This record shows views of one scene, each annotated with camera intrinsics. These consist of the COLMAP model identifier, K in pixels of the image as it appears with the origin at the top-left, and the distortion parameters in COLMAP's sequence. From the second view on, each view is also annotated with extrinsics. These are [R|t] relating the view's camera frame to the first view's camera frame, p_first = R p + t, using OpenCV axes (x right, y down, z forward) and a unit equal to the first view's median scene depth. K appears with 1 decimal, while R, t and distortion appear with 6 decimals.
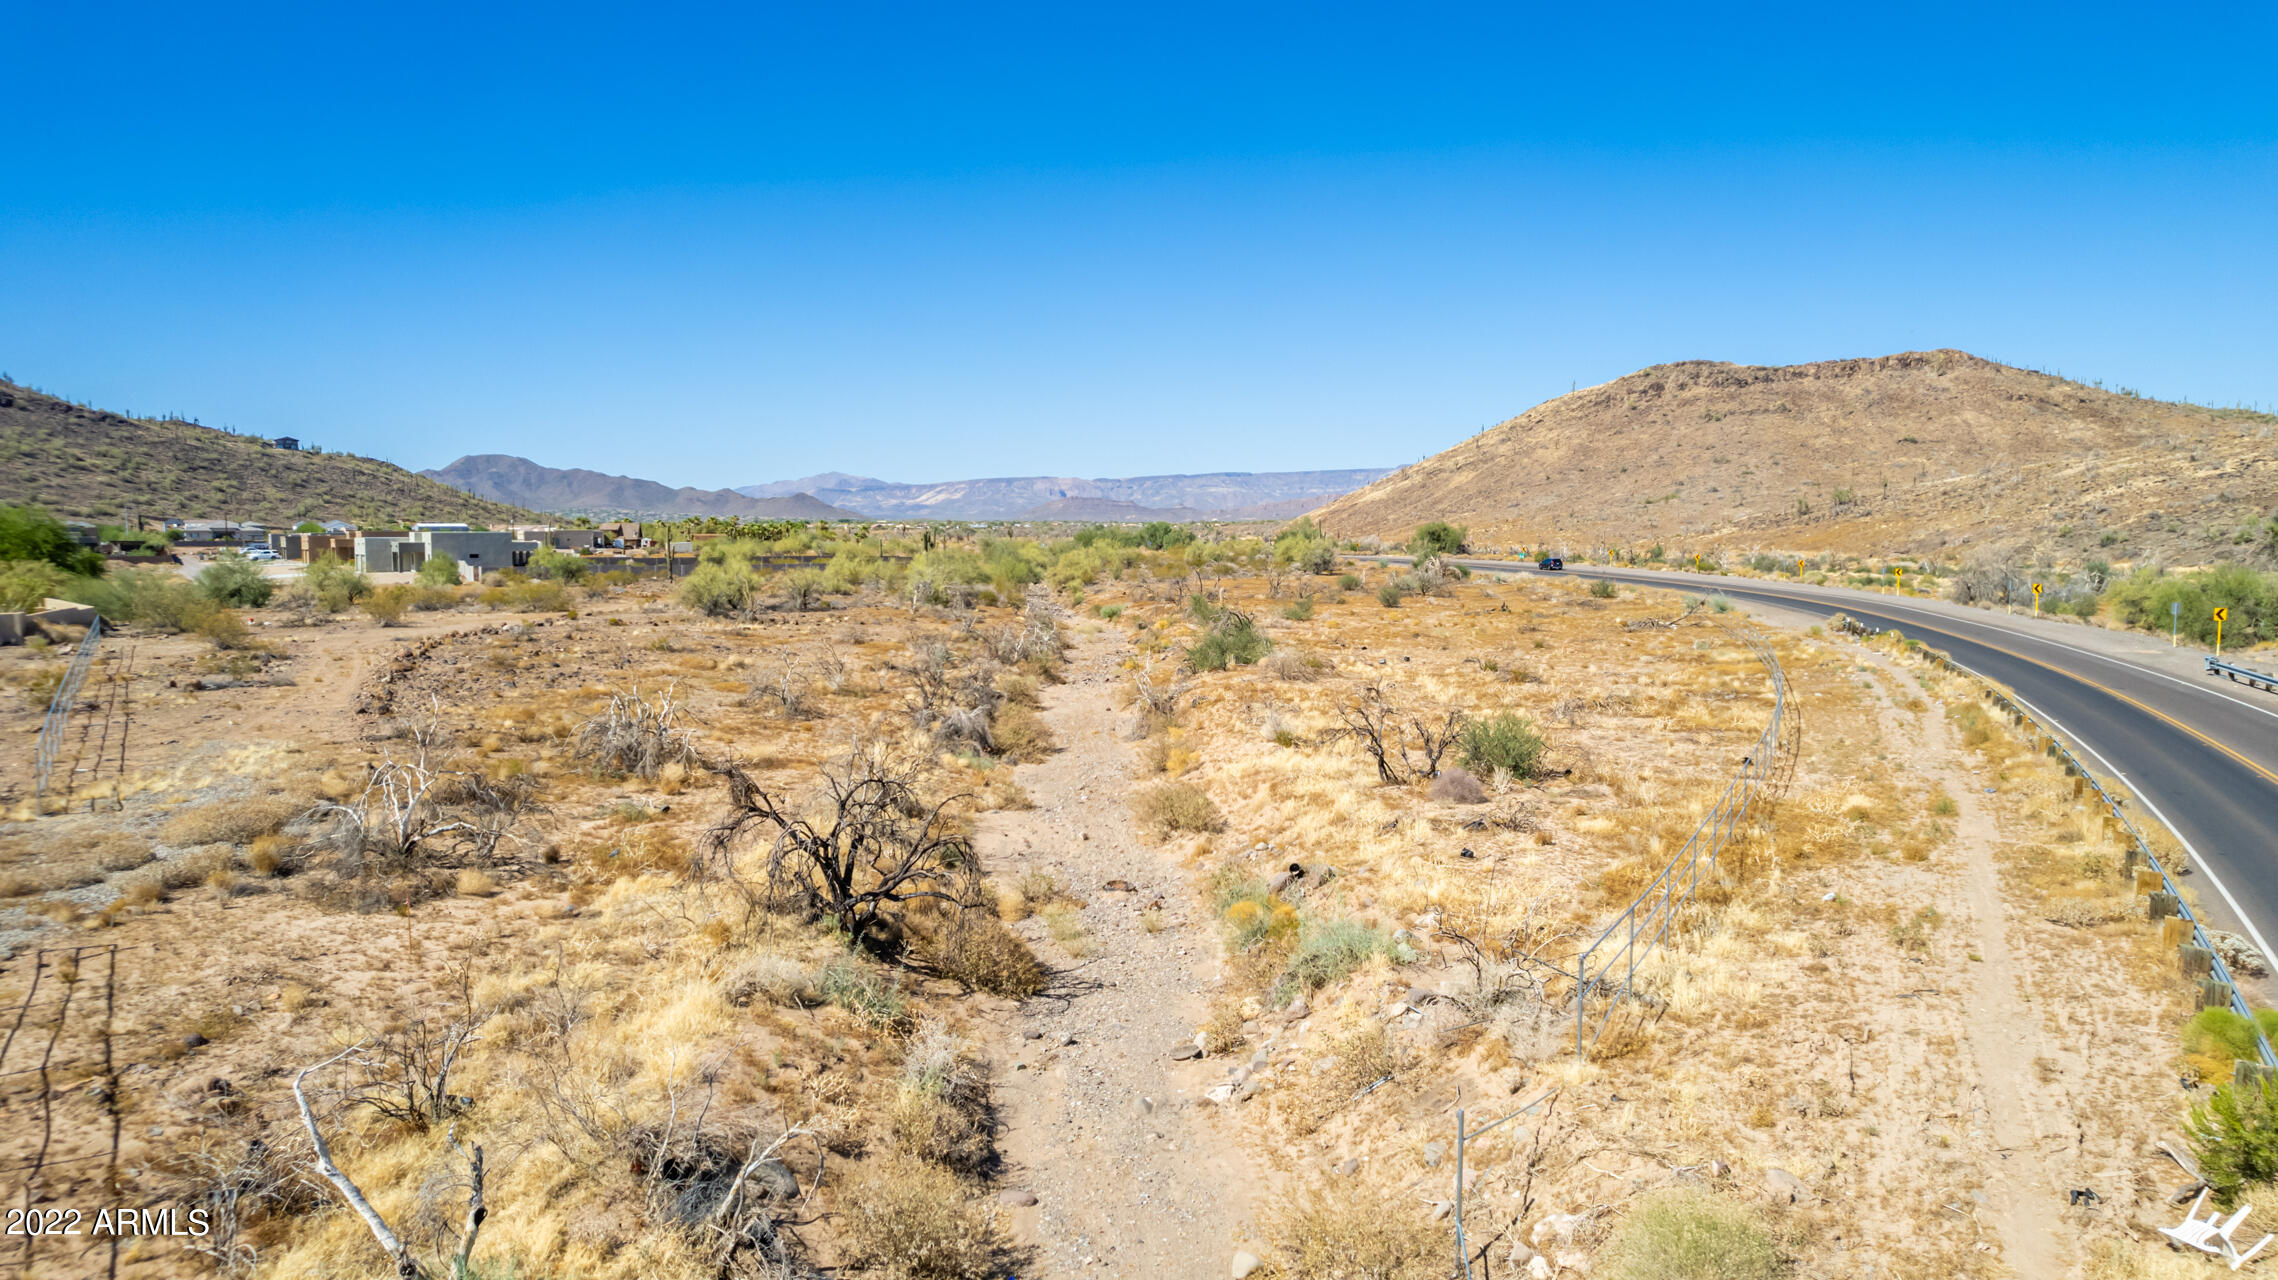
lens RADIAL K [[1448.3, 0, 1142.9], [0, 1448.3, 646.7], [0, 0, 1]] dist [-0.079613, 0.074354]
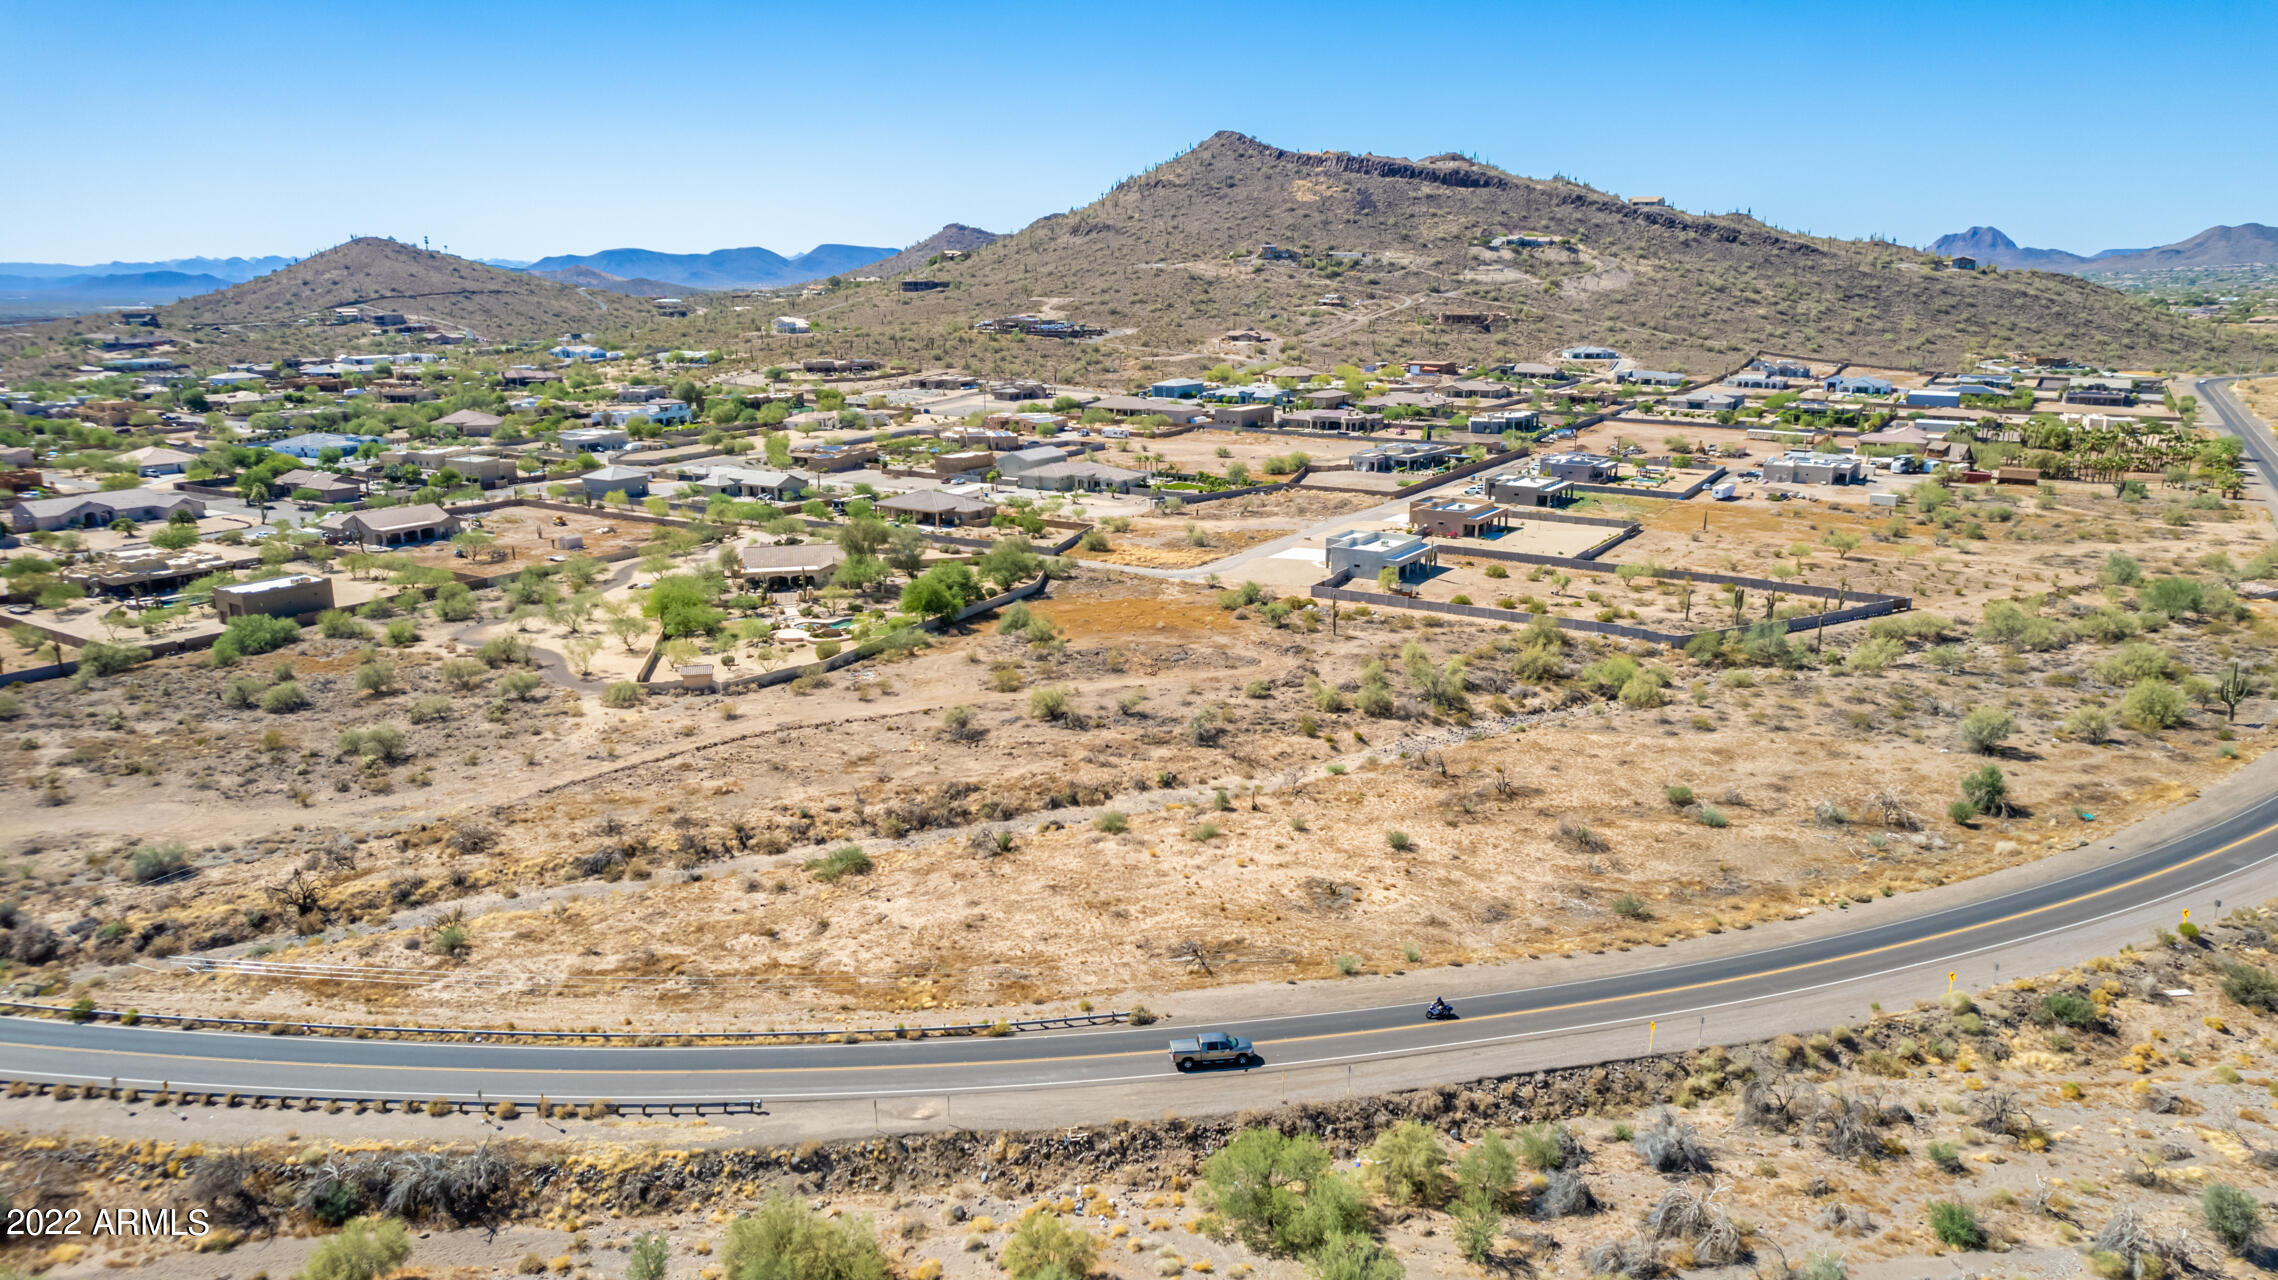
lens RADIAL K [[1451.2, 0, 1144.0], [0, 1451.2, 646.4], [0, 0, 1]] dist [-0.087540, 0.083985]
pose [[0.376111, 0.232374, -0.896963, 0.204233], [-0.069394, 0.972388, 0.222816, -0.079386], [0.923972, -0.021560, 0.381852, 0.074021]]
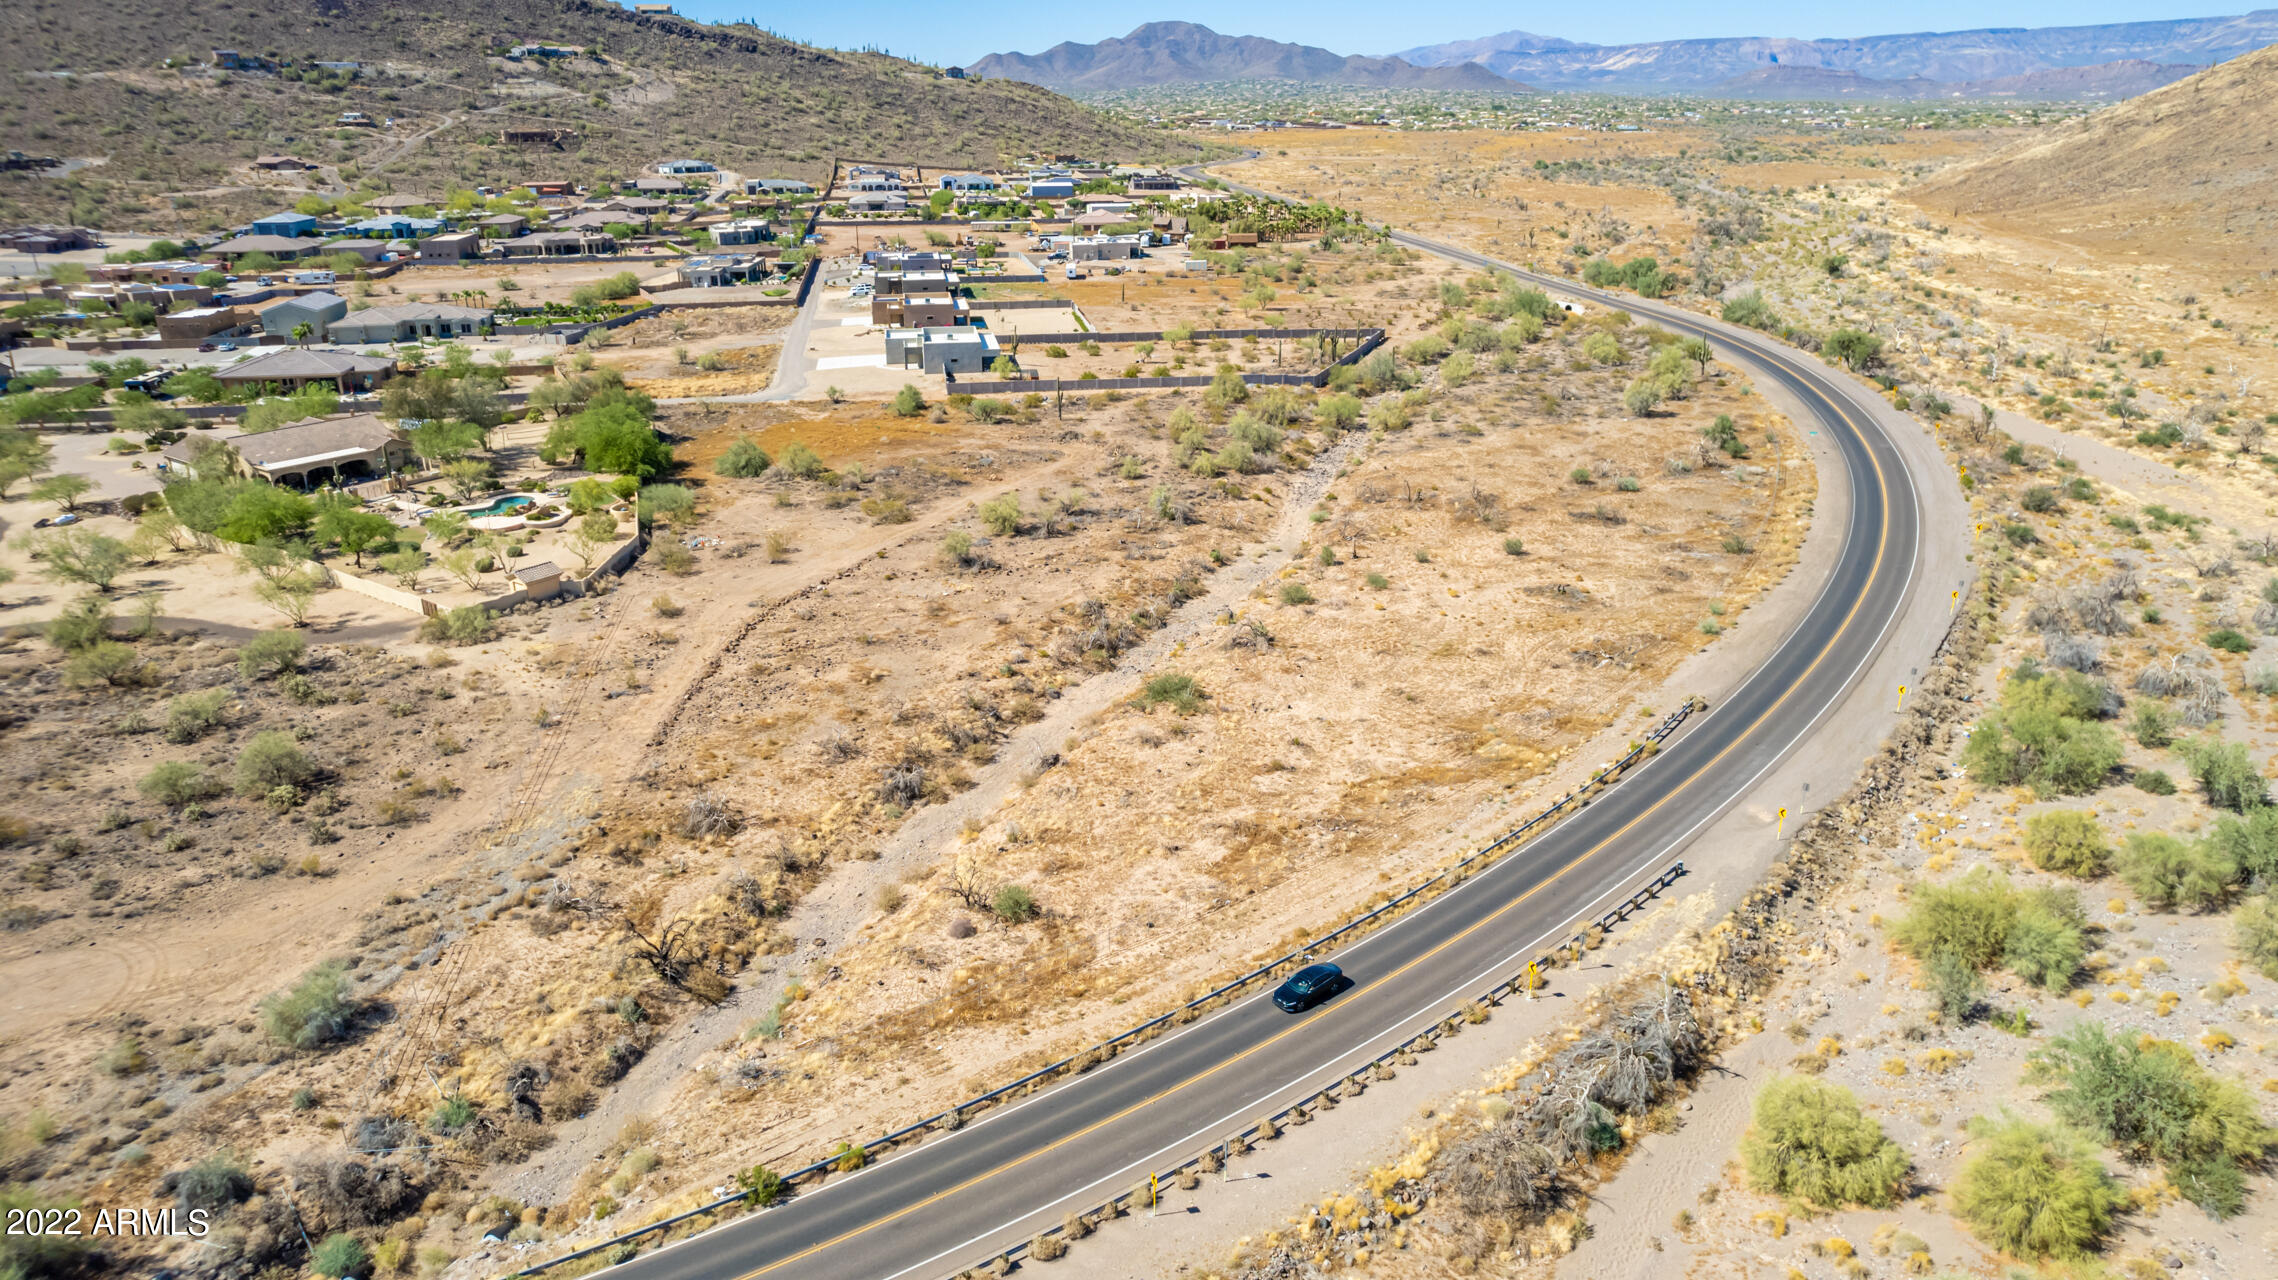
lens RADIAL K [[1456.2, 0, 1142.2], [0, 1456.2, 638.4], [0, 0, 1]] dist [-0.080373, 0.069263]
pose [[0.901932, 0.152345, -0.404115, 0.075577], [-0.034205, 0.957976, 0.284801, -0.056950], [0.430521, -0.243048, 0.869241, -0.043420]]
